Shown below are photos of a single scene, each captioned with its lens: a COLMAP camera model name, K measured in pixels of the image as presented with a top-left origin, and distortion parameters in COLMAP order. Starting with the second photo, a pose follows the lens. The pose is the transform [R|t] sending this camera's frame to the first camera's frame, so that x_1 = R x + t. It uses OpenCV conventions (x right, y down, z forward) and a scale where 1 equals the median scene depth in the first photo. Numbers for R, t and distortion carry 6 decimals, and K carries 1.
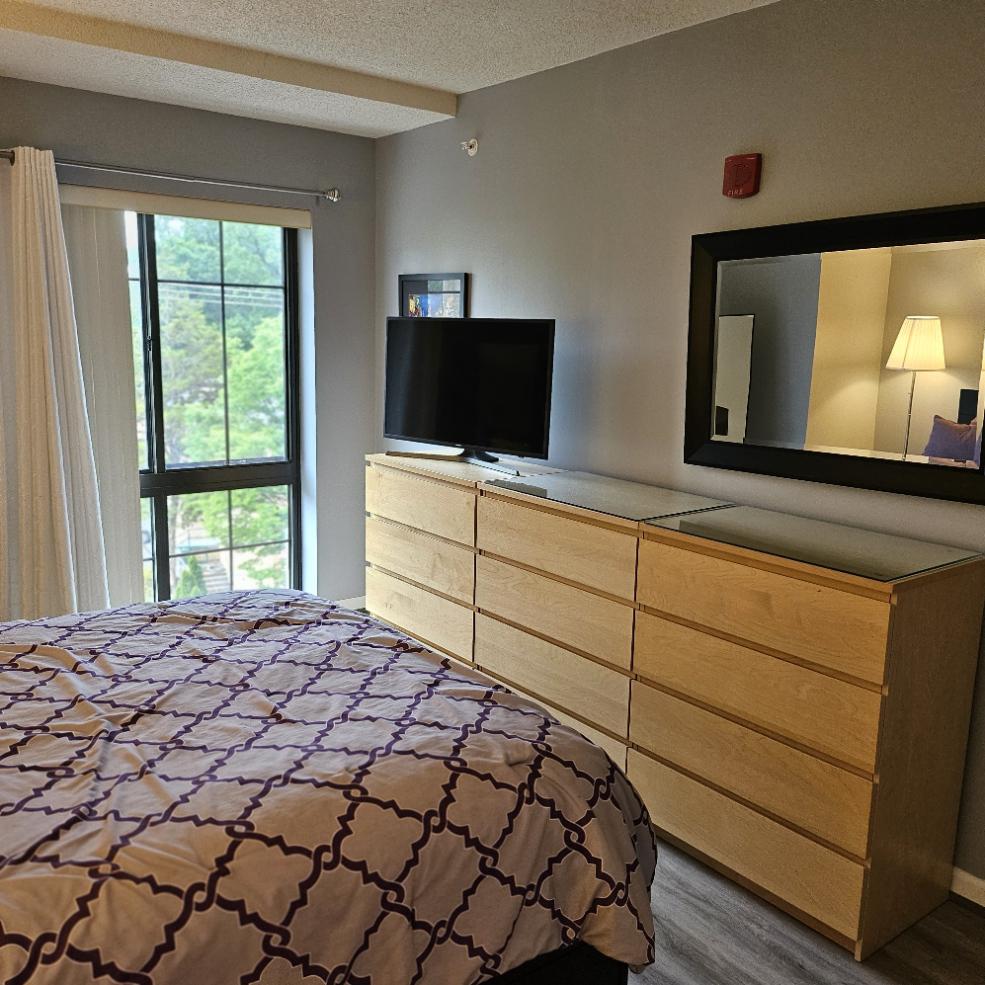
lens RADIAL K [[925.0, 0, 491.2], [0, 925.0, 488.8], [0, 0, 1]] dist [0.014388, 0.000000]
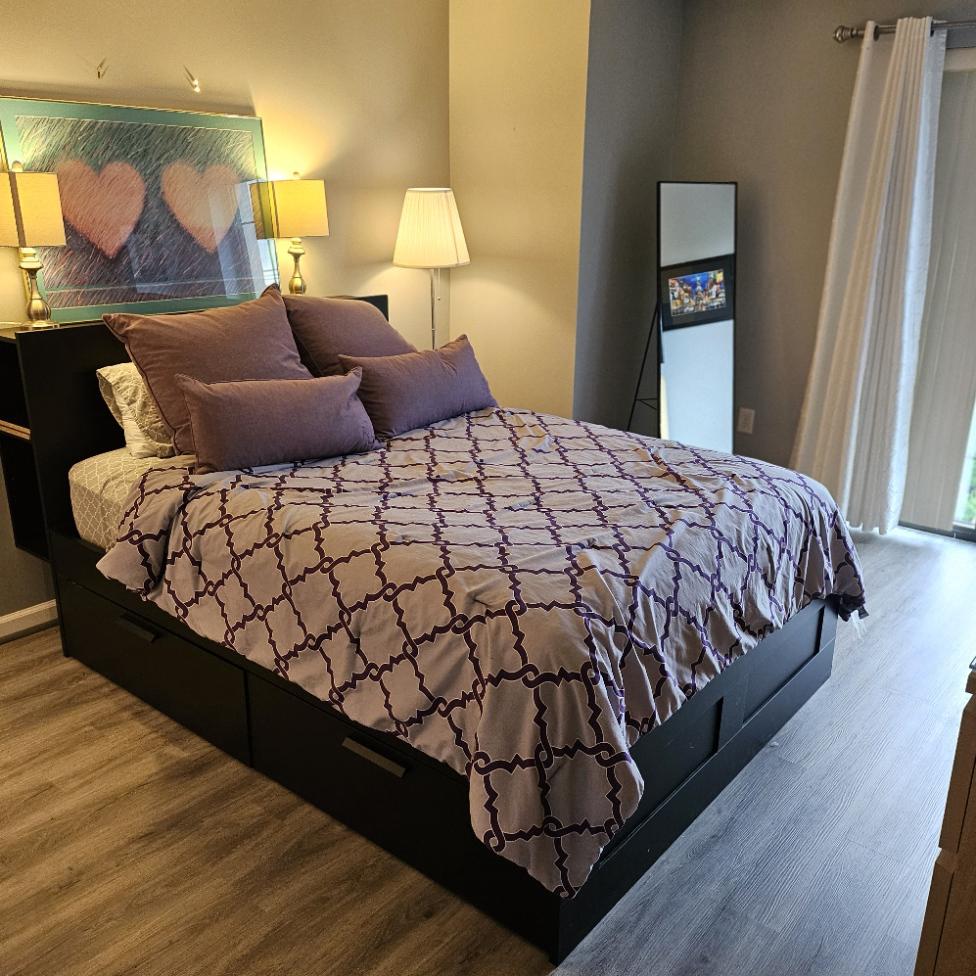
lens RADIAL K [[916.5, 0, 488.2], [0, 916.5, 492.6], [0, 0, 1]] dist [0.014388, 0.000000]
pose [[0.226020, 0.286680, -0.930983, 0.928348], [-0.176056, 0.951998, 0.250409, -0.088195], [0.958081, 0.107308, 0.265643, 0.670396]]
